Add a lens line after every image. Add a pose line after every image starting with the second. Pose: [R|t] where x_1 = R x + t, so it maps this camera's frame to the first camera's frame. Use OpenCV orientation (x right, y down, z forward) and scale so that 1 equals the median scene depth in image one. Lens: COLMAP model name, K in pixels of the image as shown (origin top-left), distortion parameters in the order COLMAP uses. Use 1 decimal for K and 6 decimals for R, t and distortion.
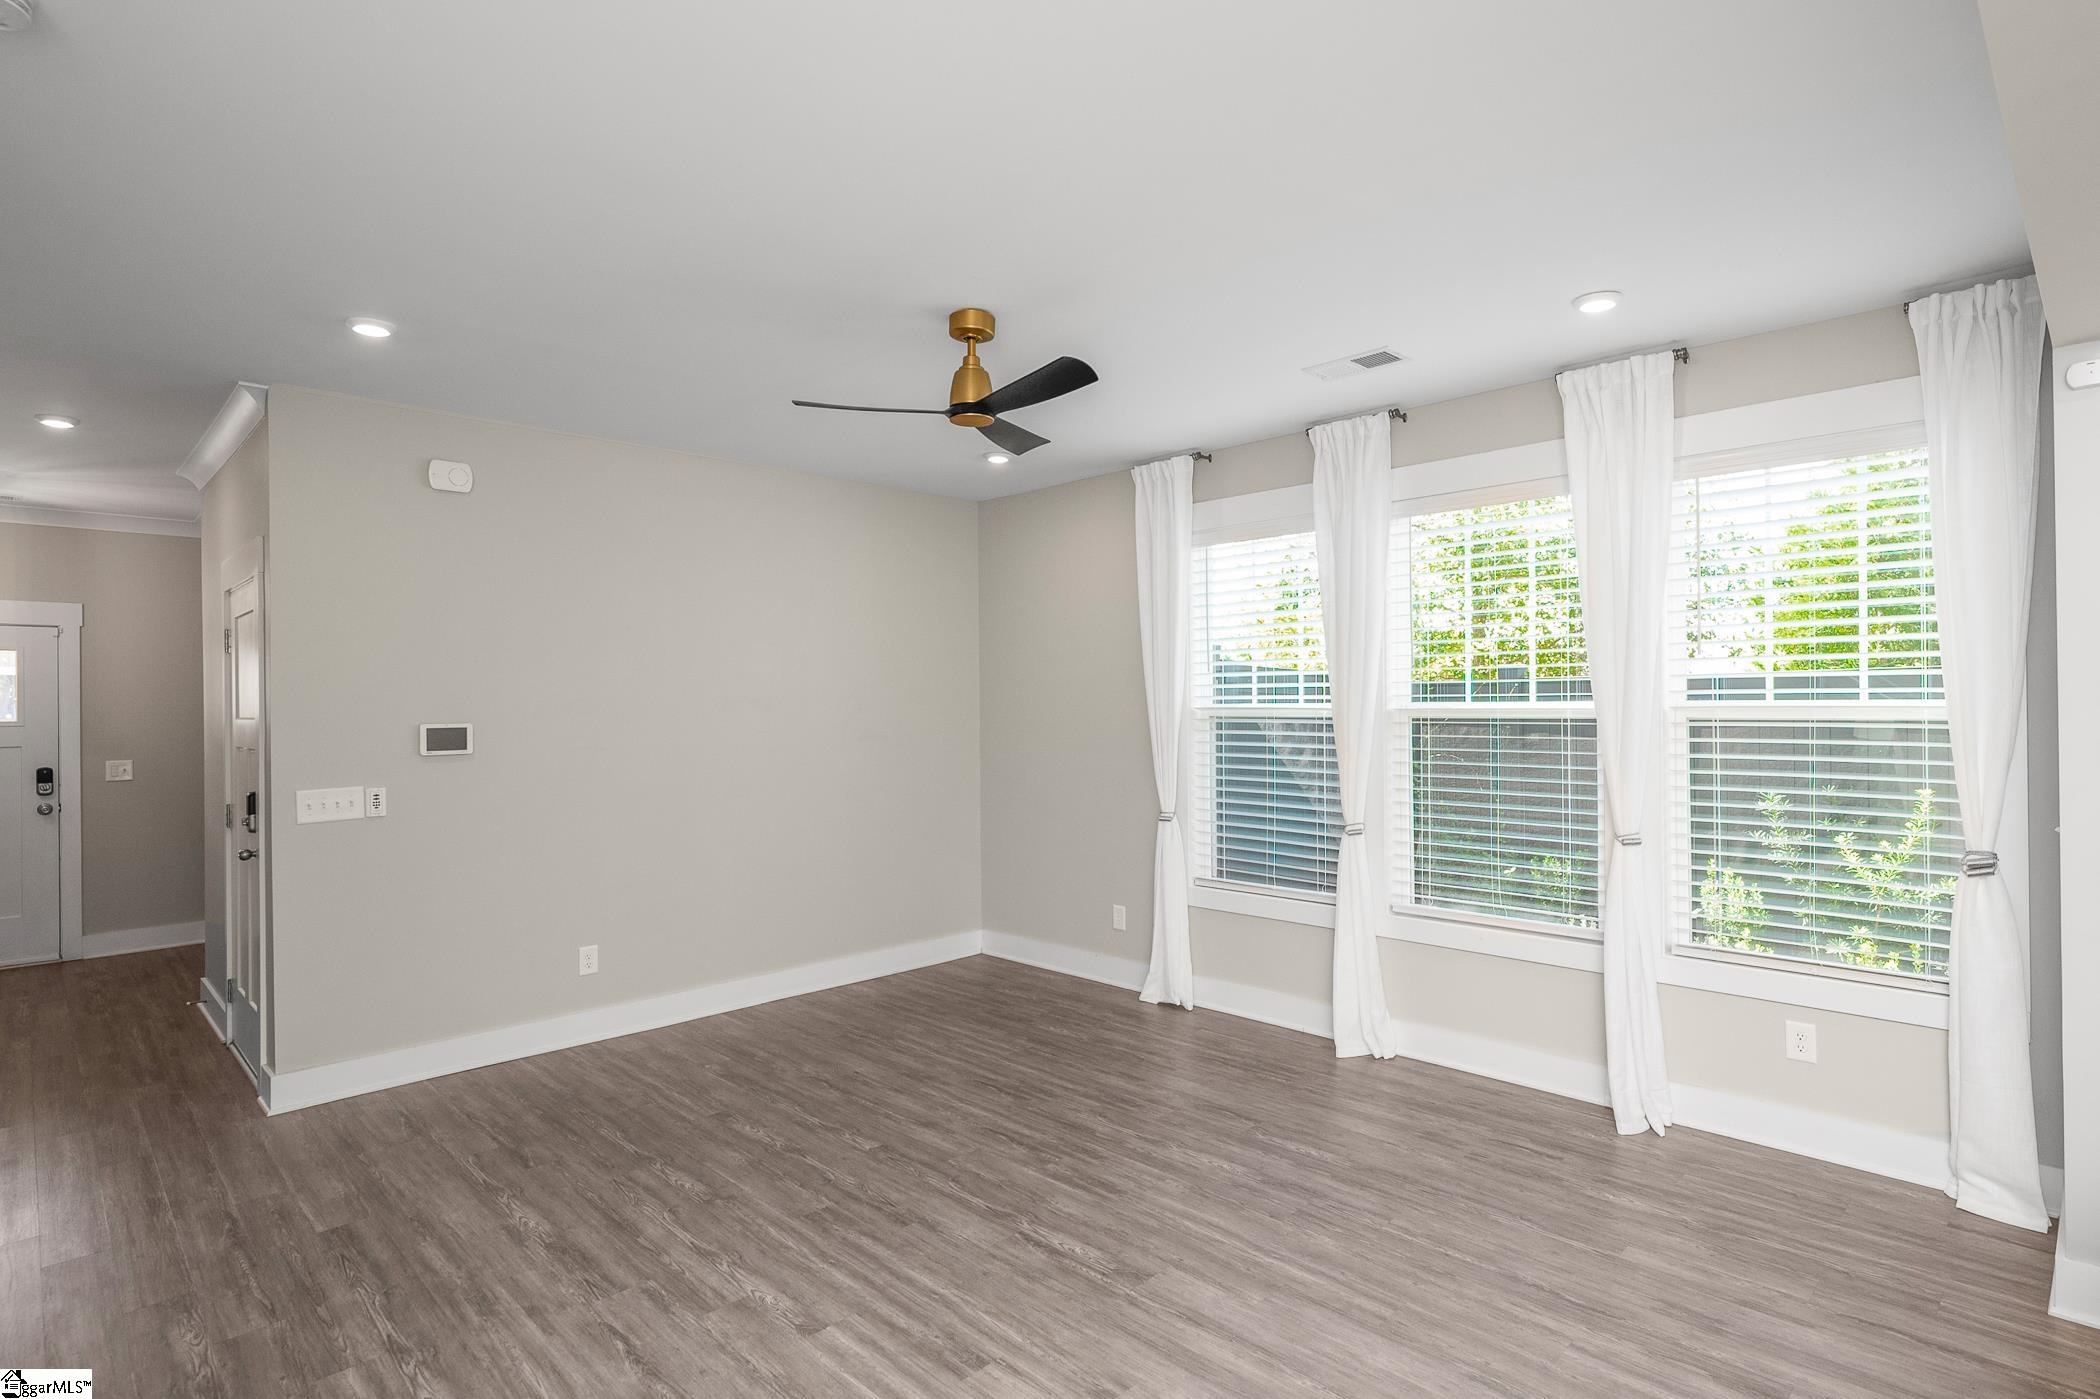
lens RADIAL K [[1055.6, 0, 1050.0], [0, 1055.6, 699.5], [0, 0, 1]] dist [-0.000729, -0.000020]
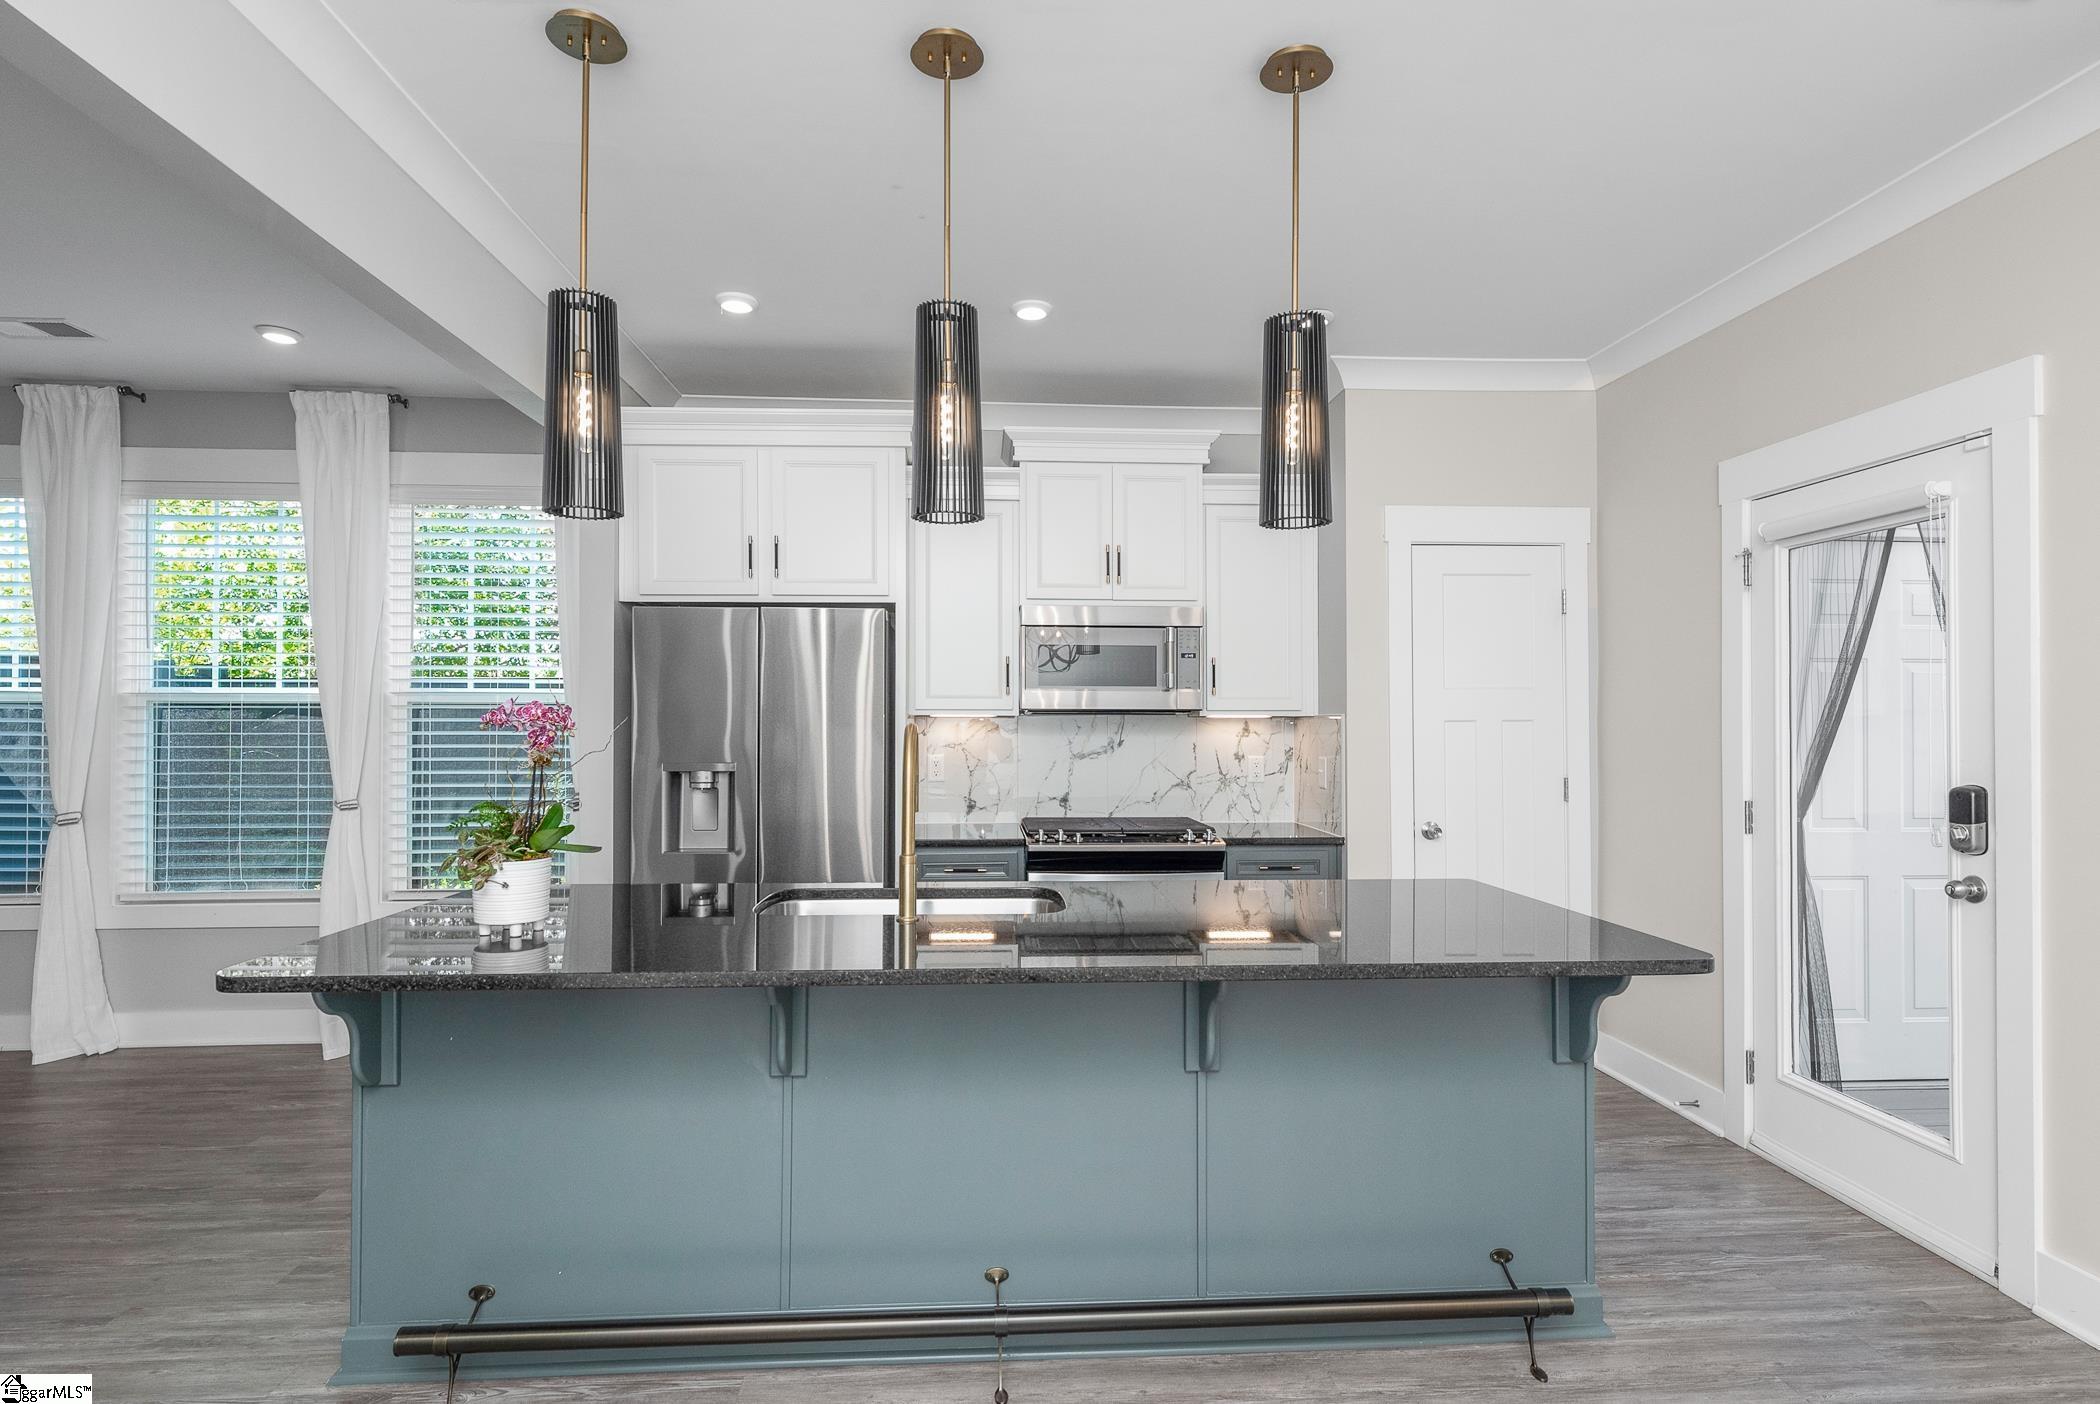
lens RADIAL K [[1064.4, 0, 1053.3], [0, 1064.4, 708.0], [0, 0, 1]] dist [0.000256, 0.000630]
pose [[0.649309, 0.016198, 0.760352, 0.160543], [-0.007645, 0.999862, -0.014771, 0.037139], [-0.760487, 0.003778, 0.649343, -0.347493]]
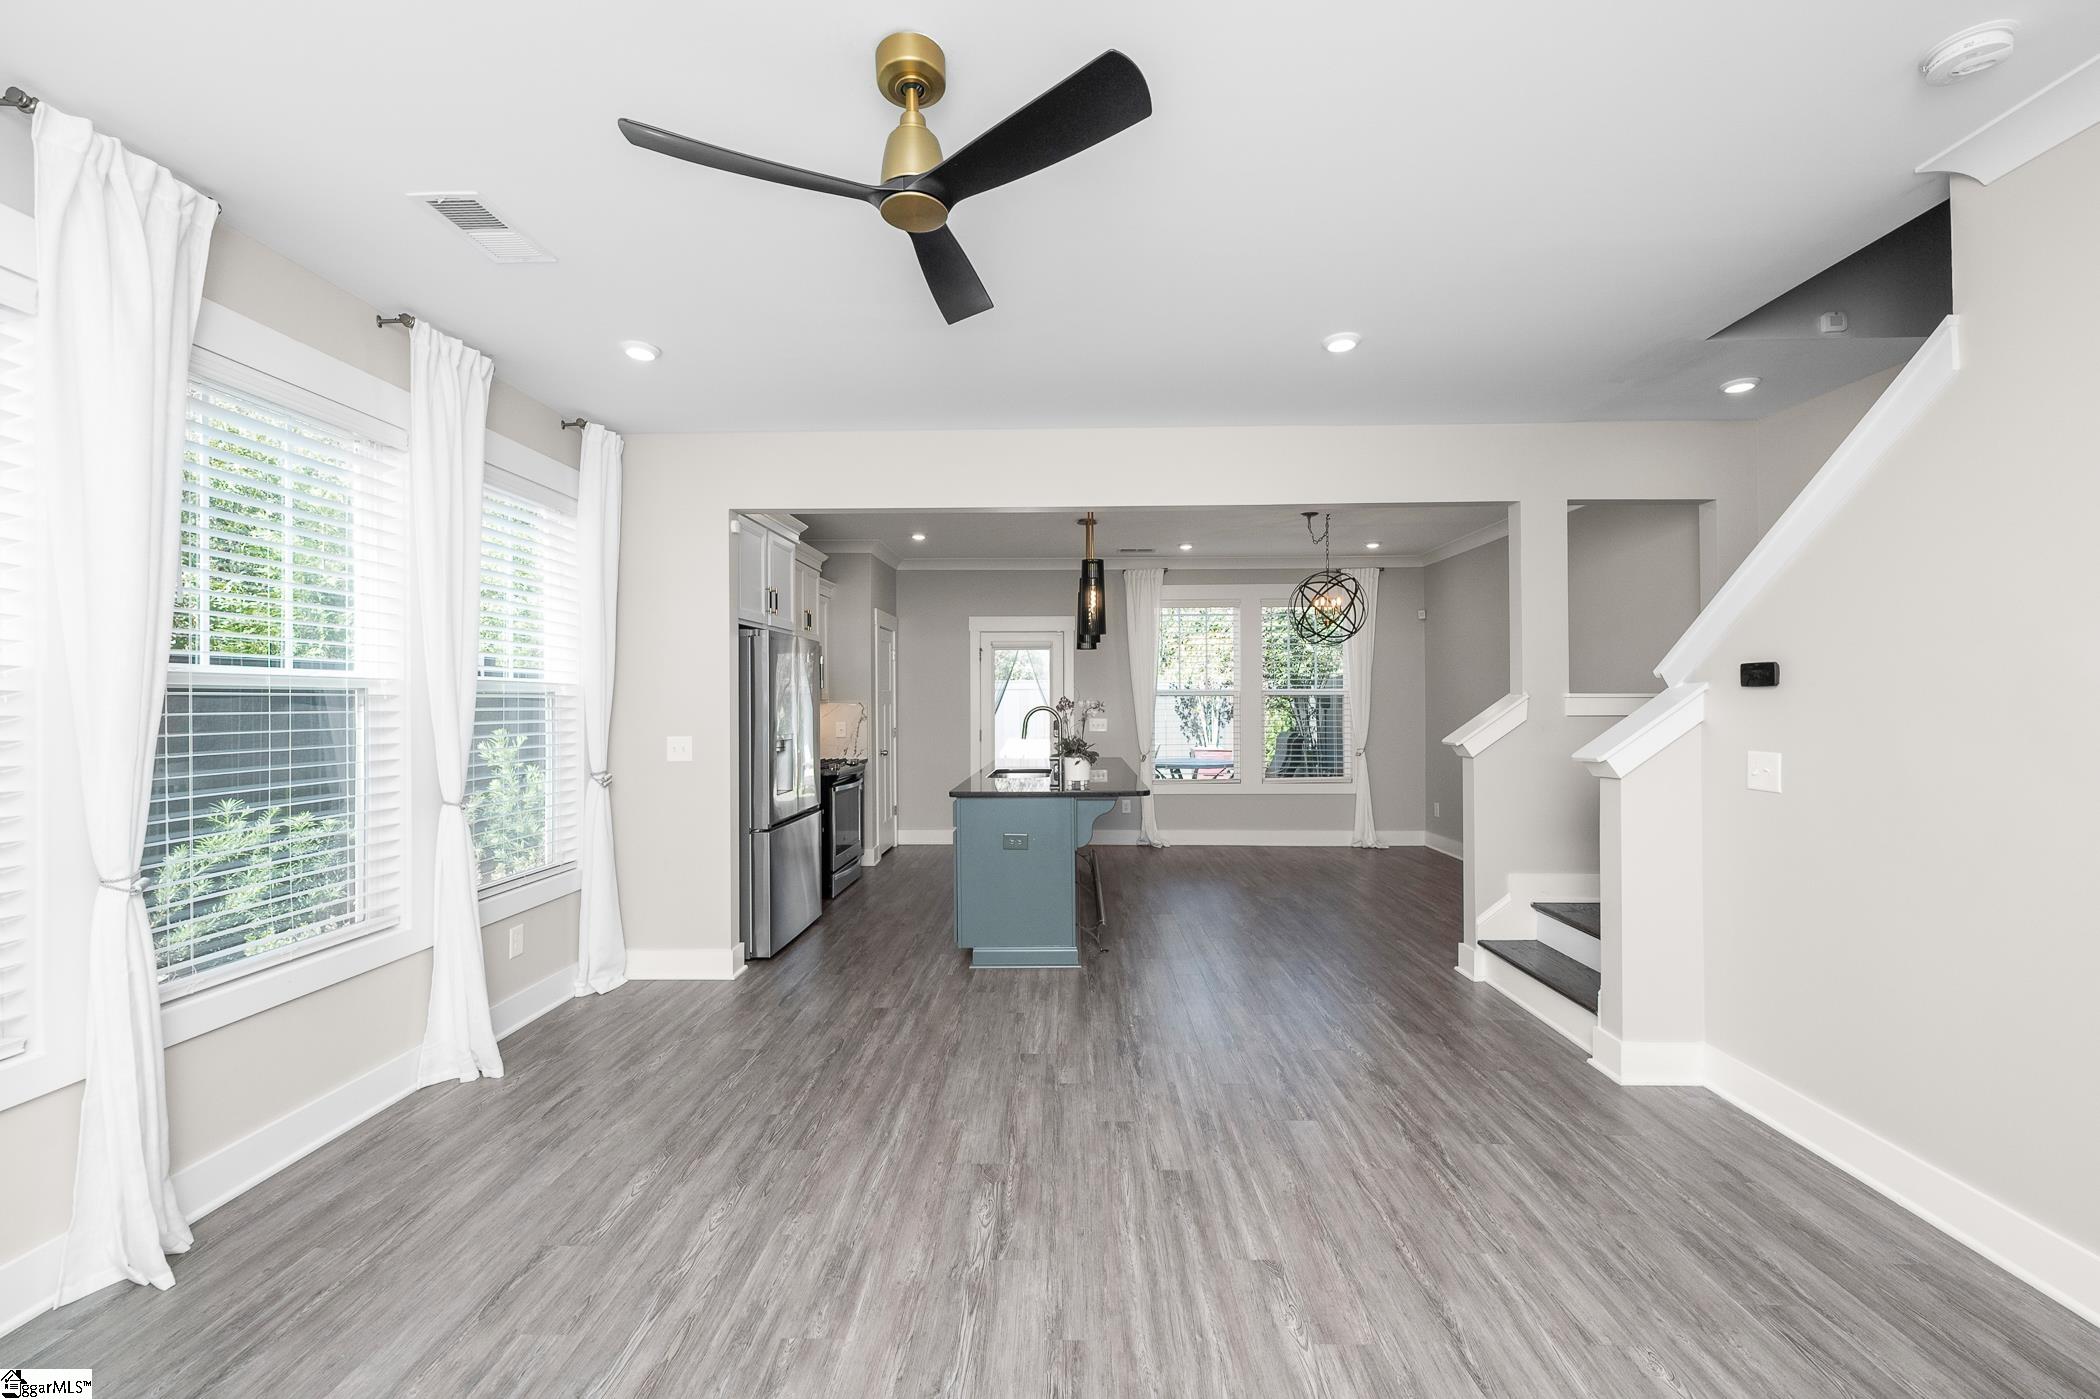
lens RADIAL K [[832.3, 0, 1053.1], [0, 832.3, 695.6], [0, 0, 1]] dist [0.000609, -0.000125]
pose [[-0.695783, 0.017683, 0.718034, -0.444736], [0.010002, 0.999838, -0.014932, 0.042353], [-0.718182, -0.003208, -0.695847, 1.144309]]
